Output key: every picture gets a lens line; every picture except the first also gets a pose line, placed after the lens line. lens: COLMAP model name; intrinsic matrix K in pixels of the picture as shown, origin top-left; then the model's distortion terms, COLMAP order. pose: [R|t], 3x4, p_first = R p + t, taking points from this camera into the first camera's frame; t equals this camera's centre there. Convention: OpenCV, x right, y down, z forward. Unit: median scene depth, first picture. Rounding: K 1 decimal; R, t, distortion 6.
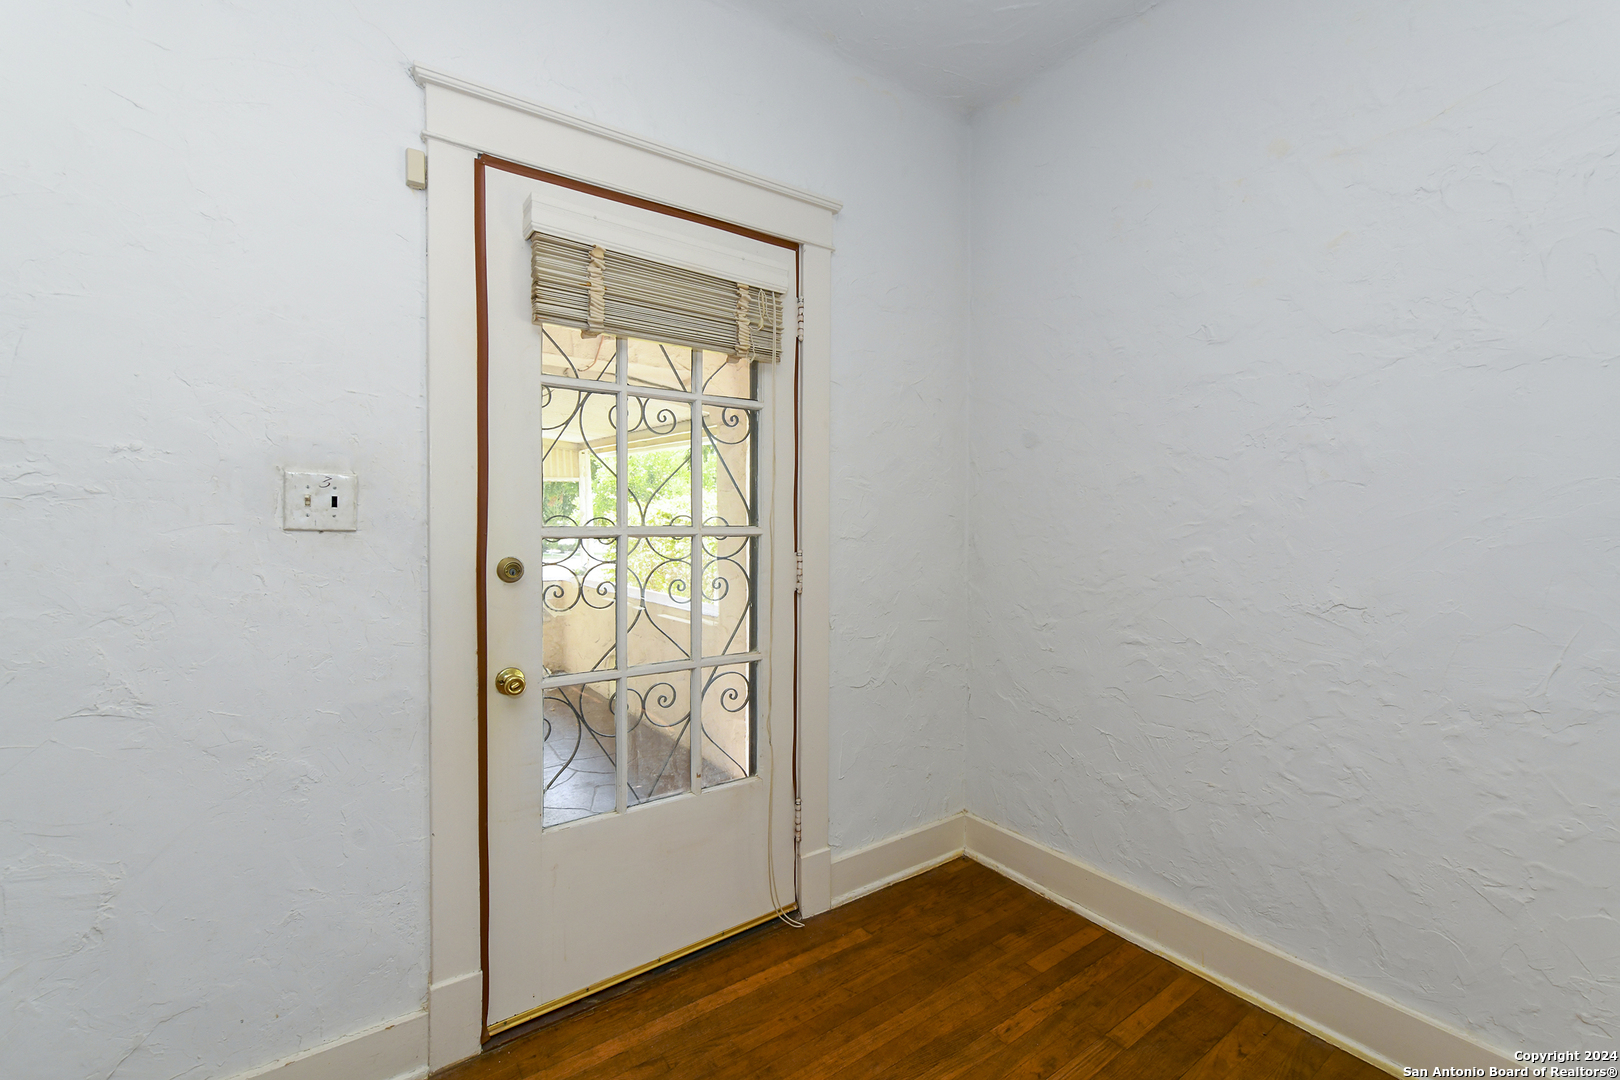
lens RADIAL K [[675.3, 0, 802.1], [0, 675.3, 525.3], [0, 0, 1]] dist [-0.000798, 0.000068]
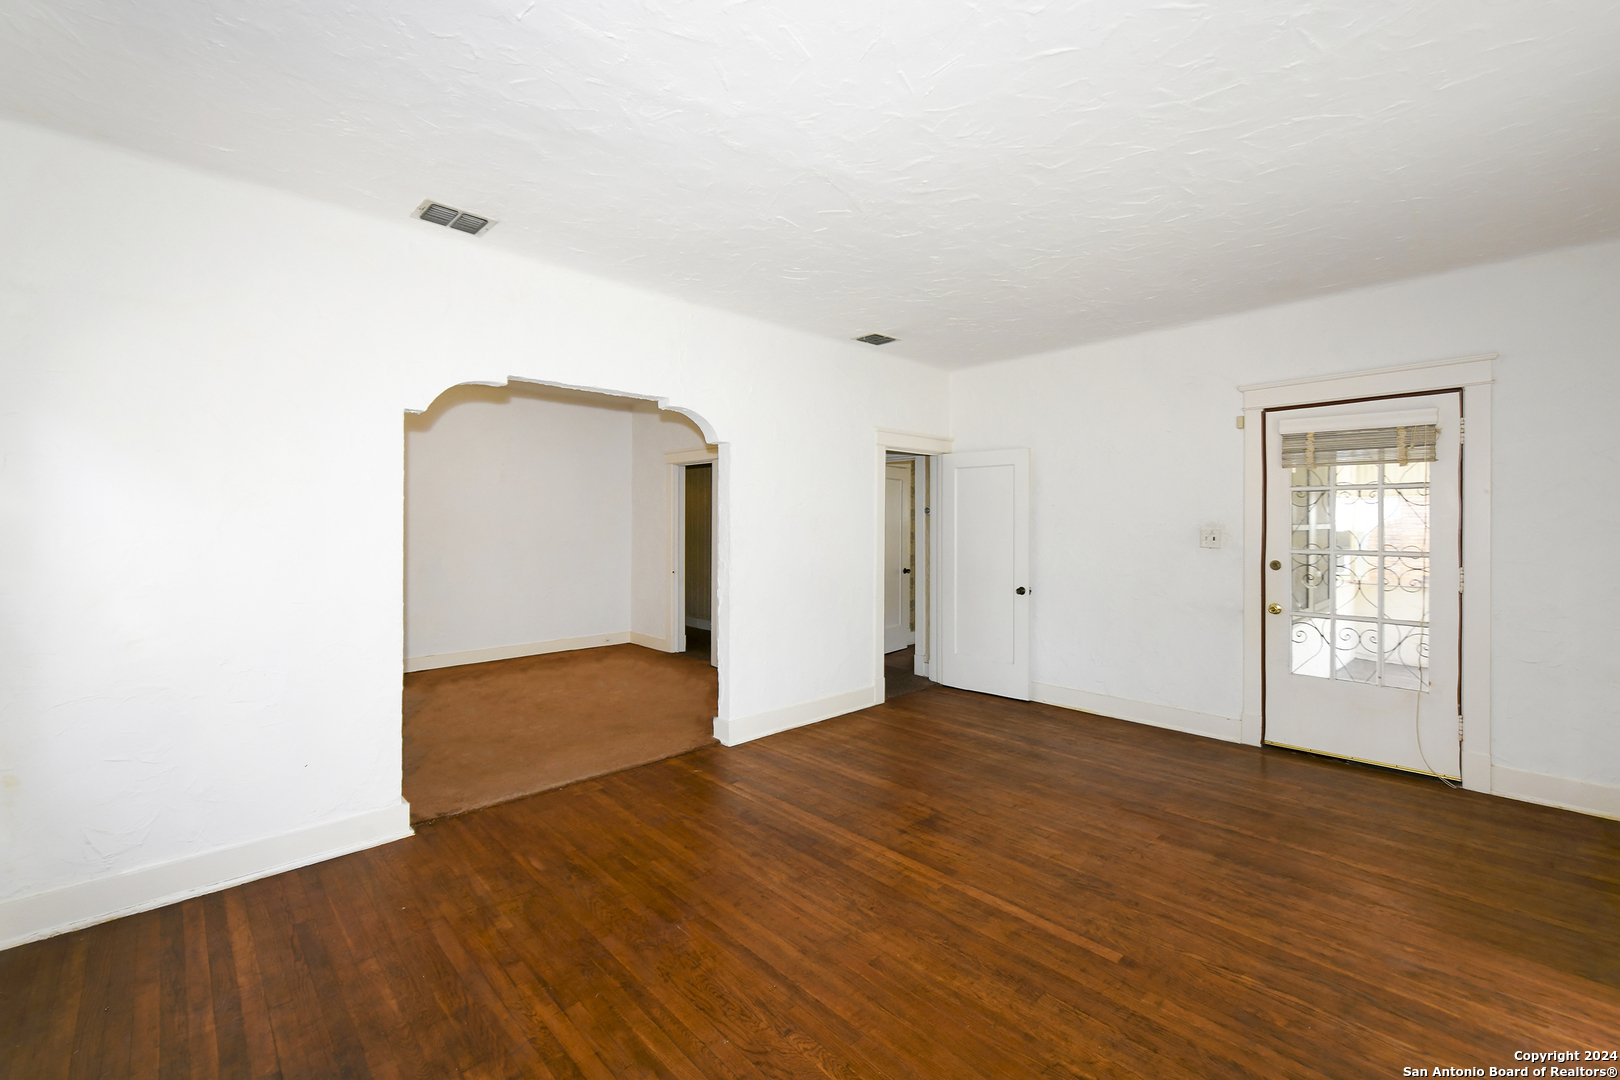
lens RADIAL K [[675.3, 0, 814.5], [0, 675.3, 541.4], [0, 0, 1]] dist [-0.000798, 0.000068]
pose [[0.123801, 0.027159, -0.991935, 1.844102], [-0.008380, 0.999618, 0.026324, -0.073989], [0.992272, 0.005054, 0.123981, -1.025593]]
